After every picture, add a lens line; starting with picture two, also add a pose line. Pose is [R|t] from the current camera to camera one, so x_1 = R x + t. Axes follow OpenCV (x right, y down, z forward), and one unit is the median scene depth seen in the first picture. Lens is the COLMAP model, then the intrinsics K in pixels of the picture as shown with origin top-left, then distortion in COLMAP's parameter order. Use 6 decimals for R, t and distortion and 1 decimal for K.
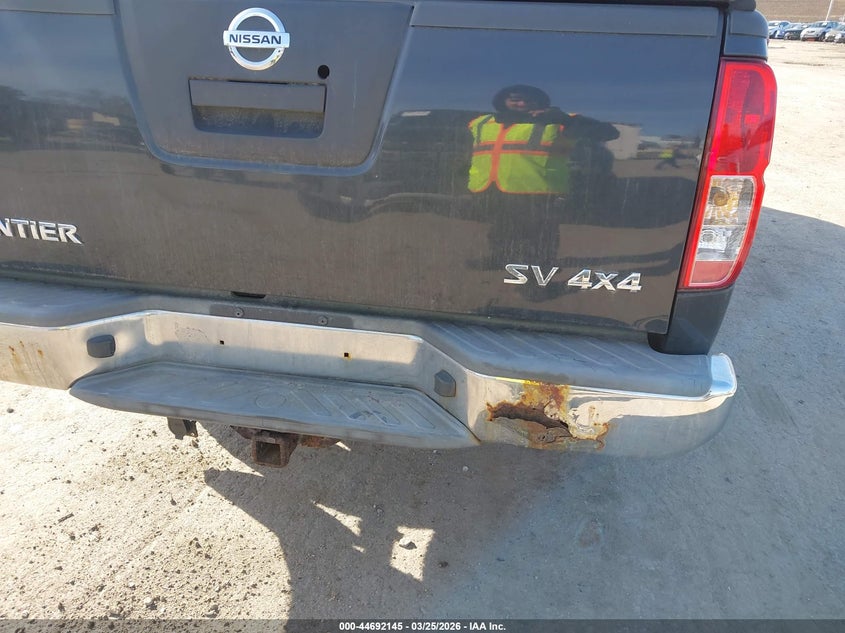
lens RADIAL K [[666.4, 0, 422.5], [0, 666.4, 316.5], [0, 0, 1]] dist [0.003566, 0.001370]
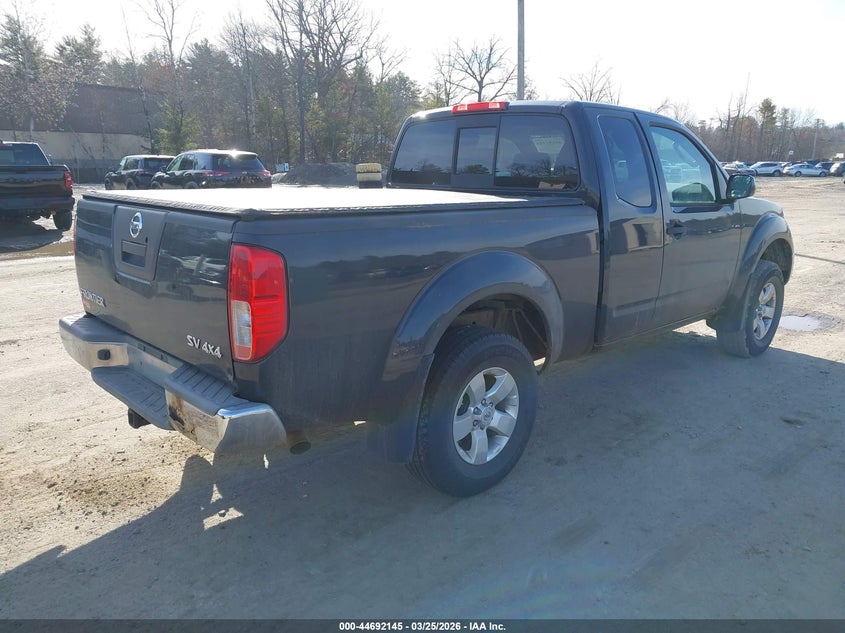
lens RADIAL K [[651.6, 0, 405.2], [0, 651.6, 302.2], [0, 0, 1]] dist [0.003781, 0.001803]
pose [[0.799034, 0.095043, -0.593727, 1.530596], [-0.225898, 0.962544, -0.149930, -0.021792], [0.557238, 0.253921, 0.790575, -0.171499]]
